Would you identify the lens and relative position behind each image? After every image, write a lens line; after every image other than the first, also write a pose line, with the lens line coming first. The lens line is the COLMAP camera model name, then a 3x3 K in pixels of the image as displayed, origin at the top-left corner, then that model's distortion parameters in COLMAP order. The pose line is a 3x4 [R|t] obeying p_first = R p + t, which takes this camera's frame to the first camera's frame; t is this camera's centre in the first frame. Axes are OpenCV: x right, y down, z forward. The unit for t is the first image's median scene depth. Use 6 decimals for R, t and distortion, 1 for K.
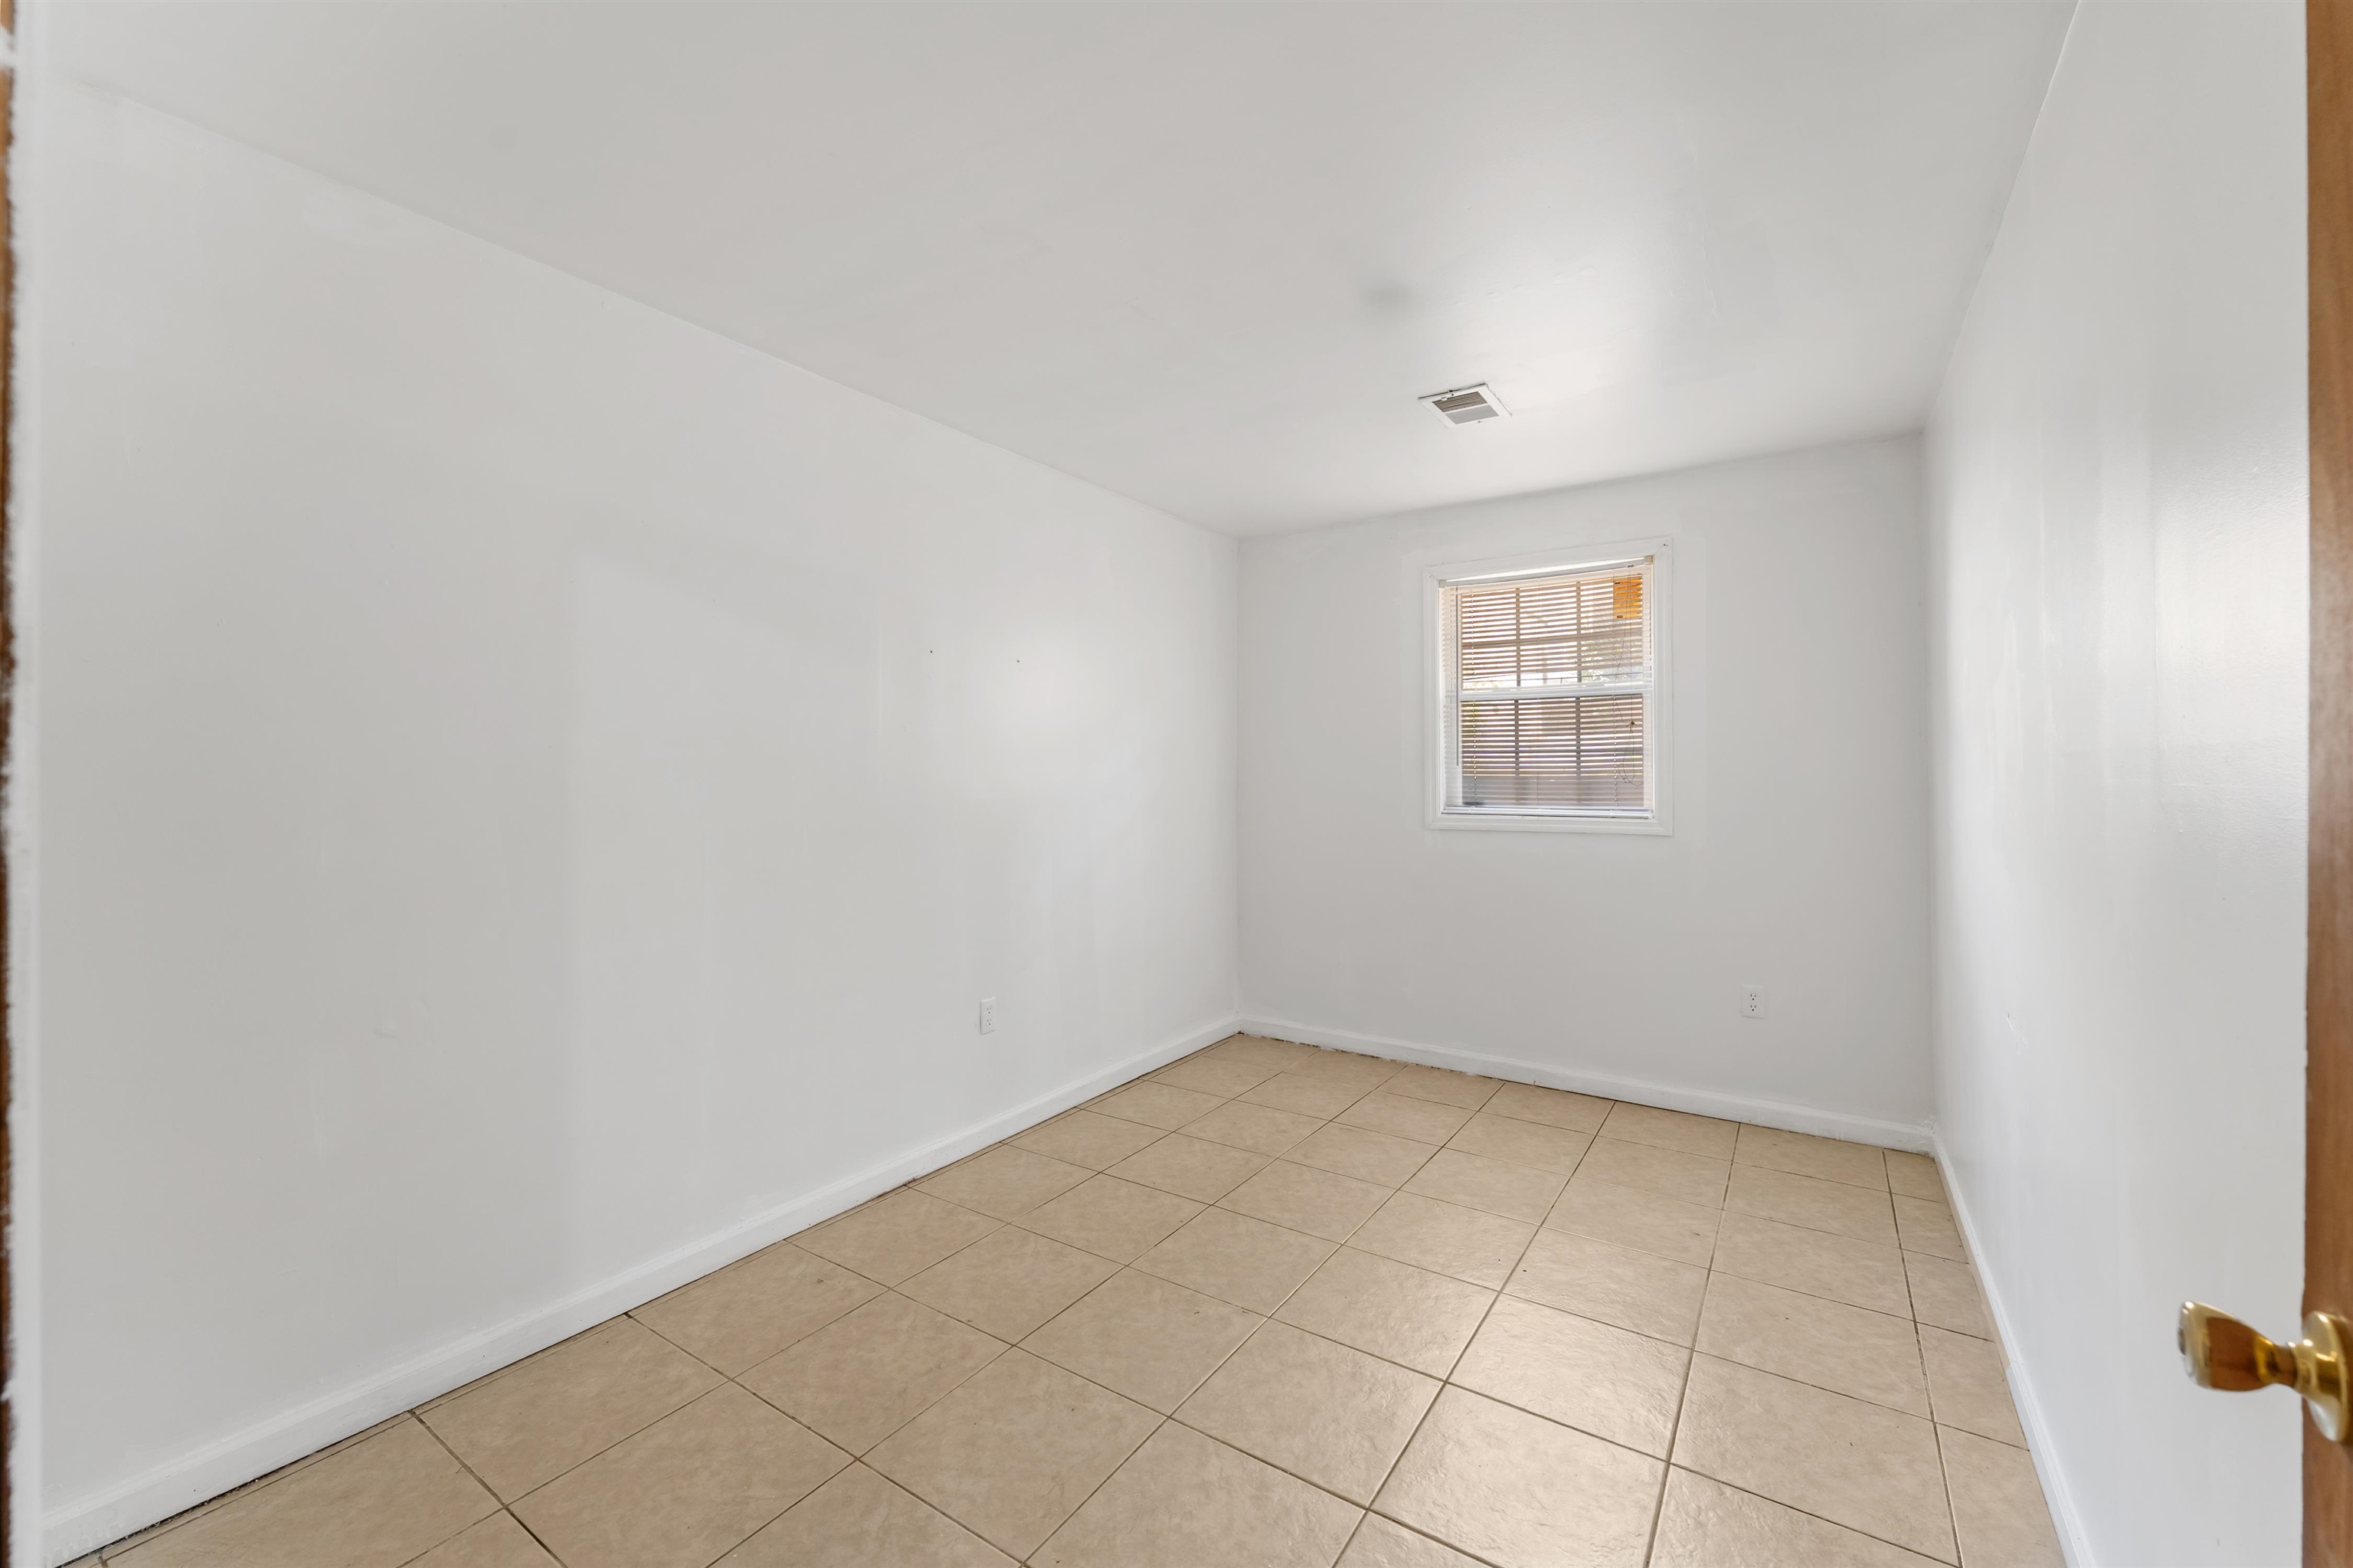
lens RADIAL K [[955.9, 0, 1164.2], [0, 955.9, 776.5], [0, 0, 1]] dist [0.004825, 0.000162]
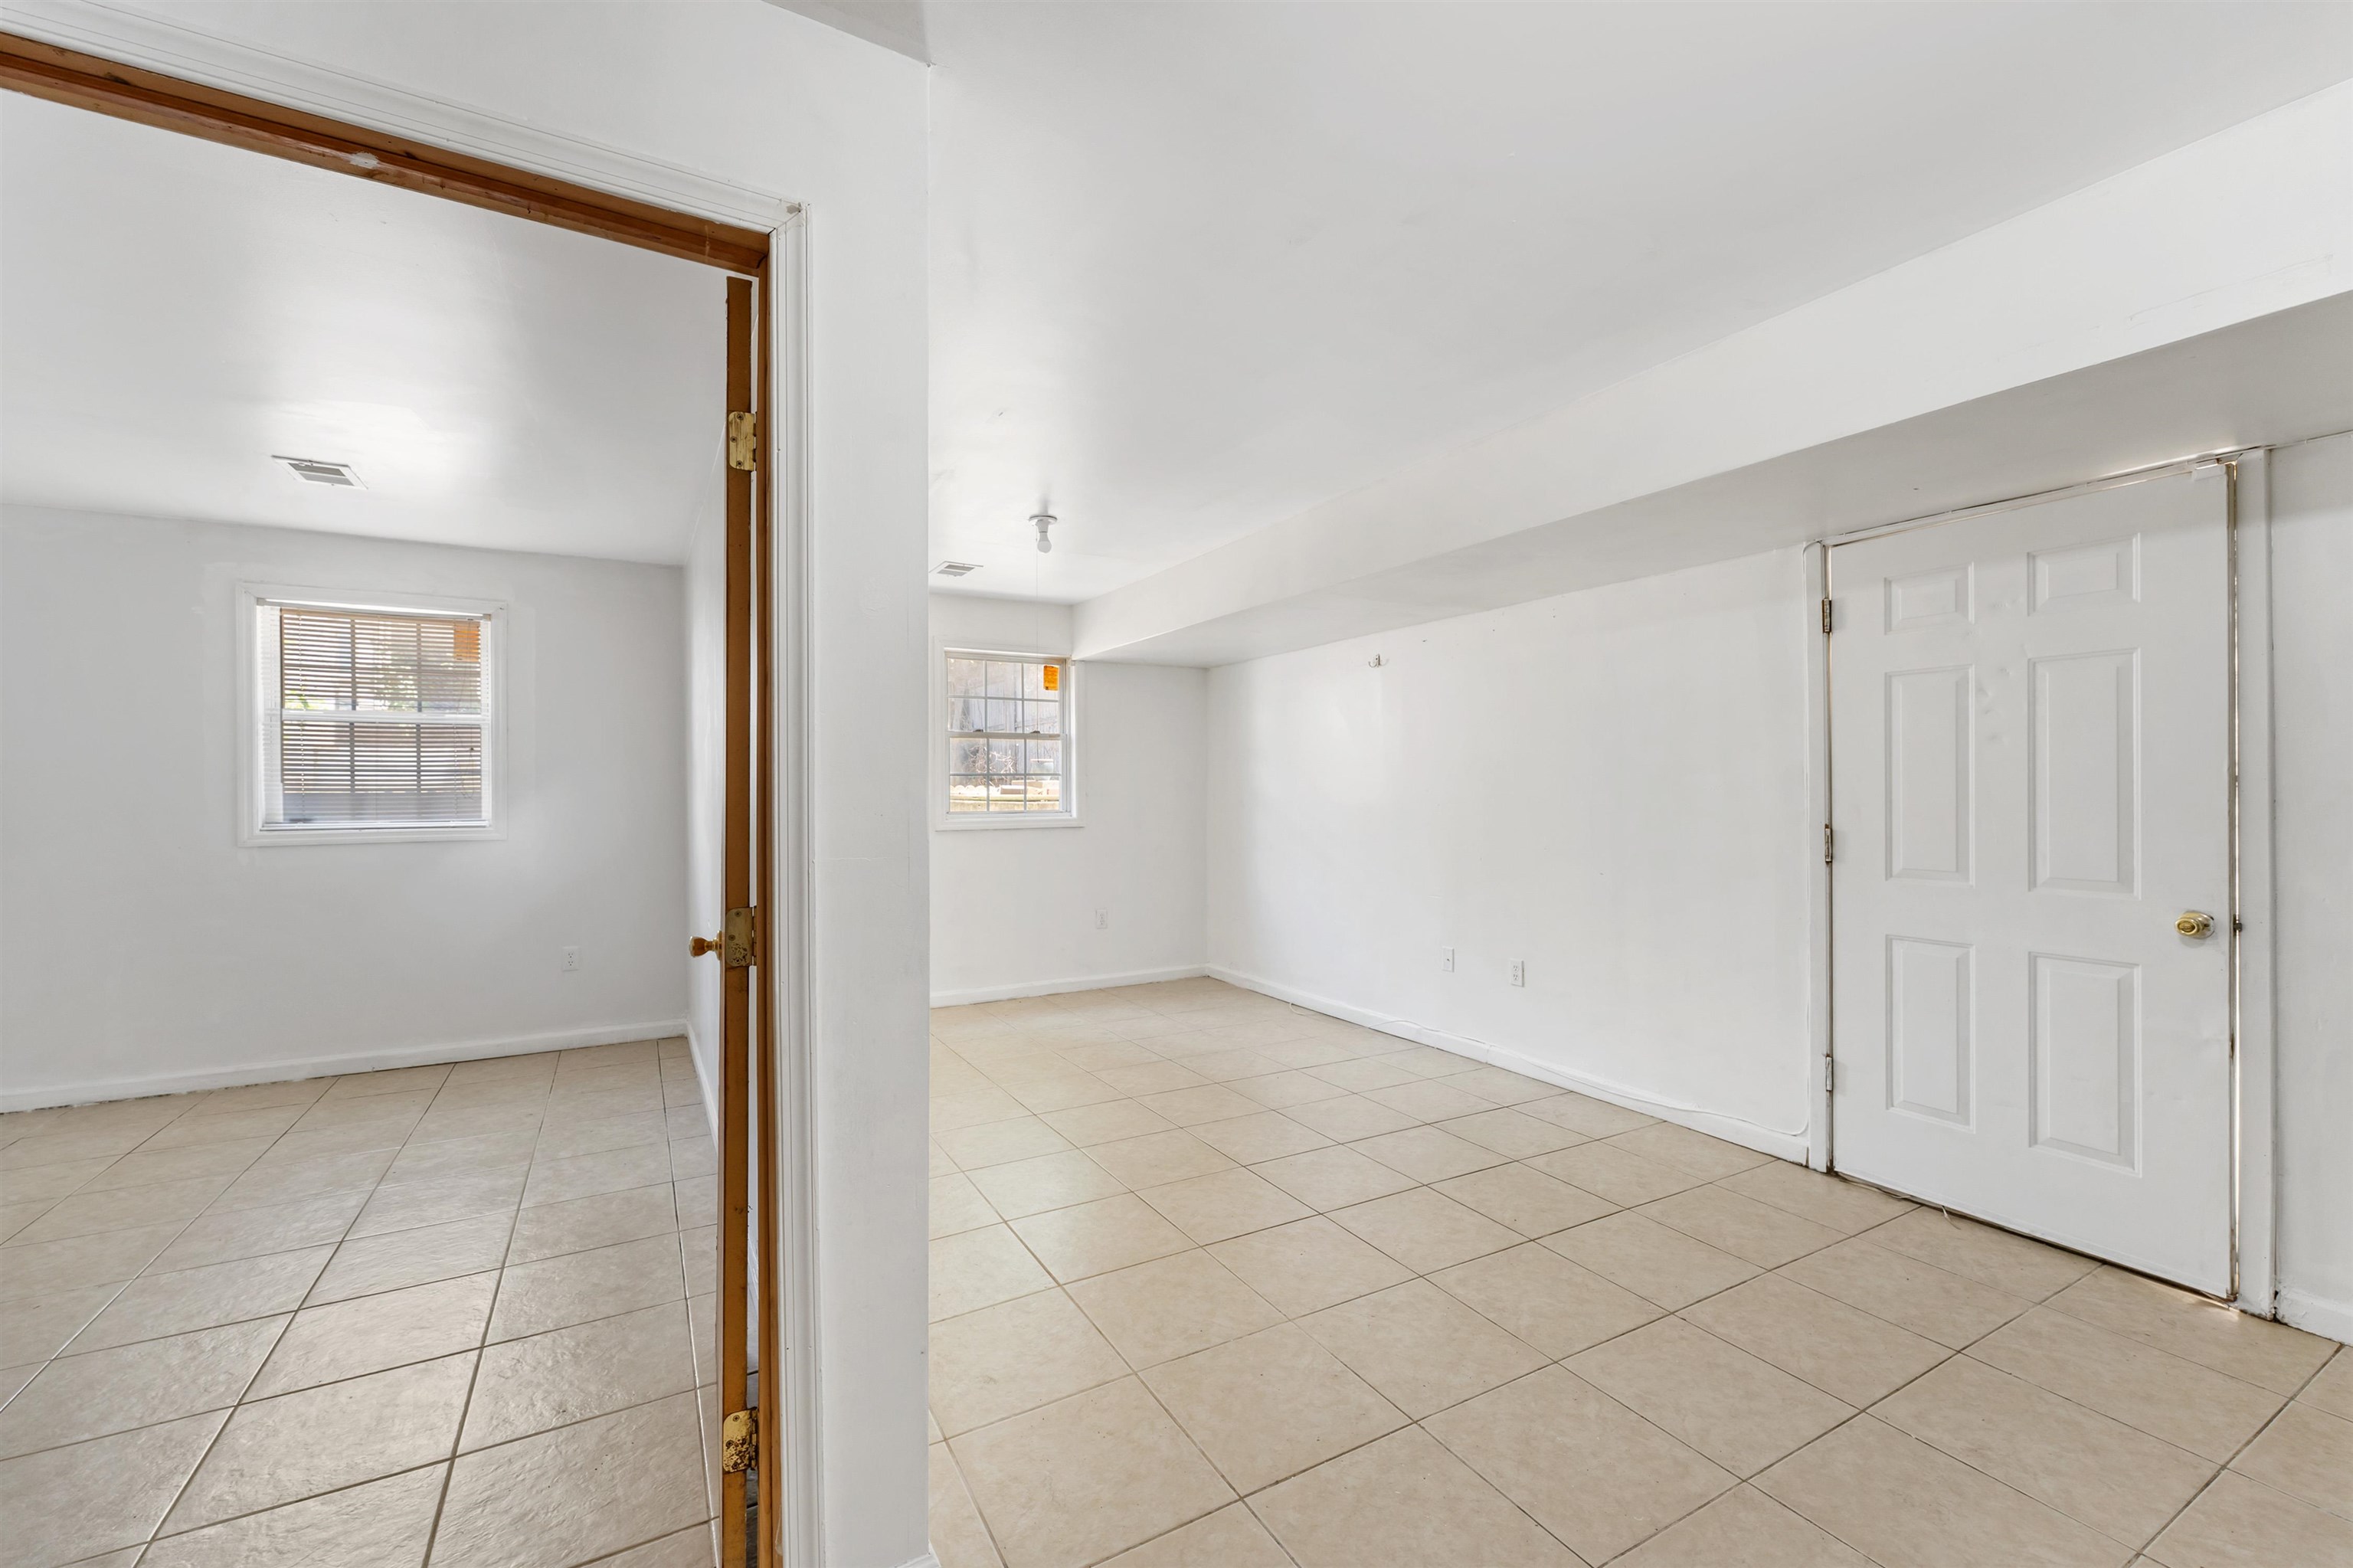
lens RADIAL K [[955.9, 0, 1164.6], [0, 955.9, 777.8], [0, 0, 1]] dist [0.004825, 0.000162]
pose [[0.446854, 0.008197, 0.894569, -0.200889], [0.003776, 0.999932, -0.011049, -0.002292], [-0.894599, 0.008316, 0.446792, -0.321639]]
